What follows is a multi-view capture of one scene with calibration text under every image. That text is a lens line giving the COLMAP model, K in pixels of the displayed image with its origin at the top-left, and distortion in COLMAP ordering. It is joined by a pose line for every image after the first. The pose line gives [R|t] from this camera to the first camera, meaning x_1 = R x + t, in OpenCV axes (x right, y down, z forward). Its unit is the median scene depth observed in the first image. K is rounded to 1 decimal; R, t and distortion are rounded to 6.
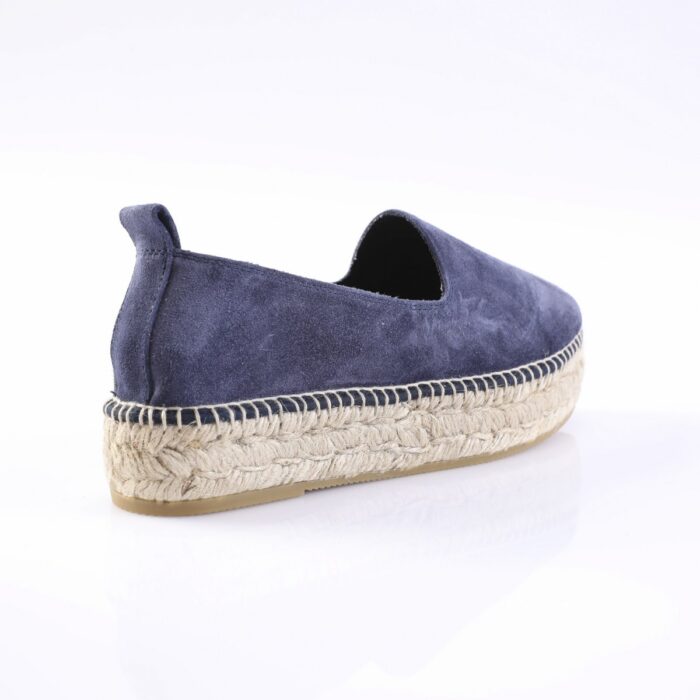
lens RADIAL K [[1776.5, 0, 350.0], [0, 1776.5, 350.0], [0, 0, 1]] dist [0.012846, -0.005595]
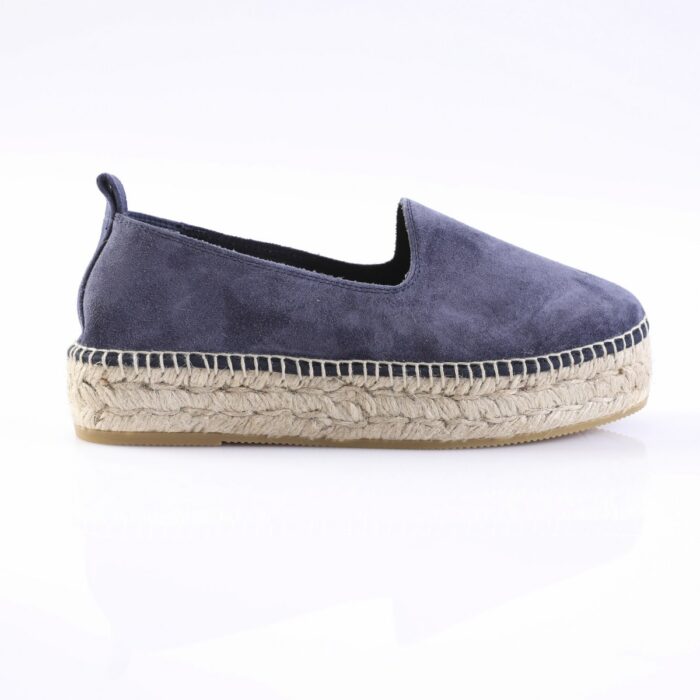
lens RADIAL K [[1776.5, 0, 350.0], [0, 1776.5, 350.0], [0, 0, 1]] dist [0.012846, -0.005595]
pose [[0.800961, 0.118826, -0.586806, 0.667728], [-0.116187, 0.992324, 0.042352, -0.032990], [0.587335, 0.034257, 0.808619, 0.149491]]
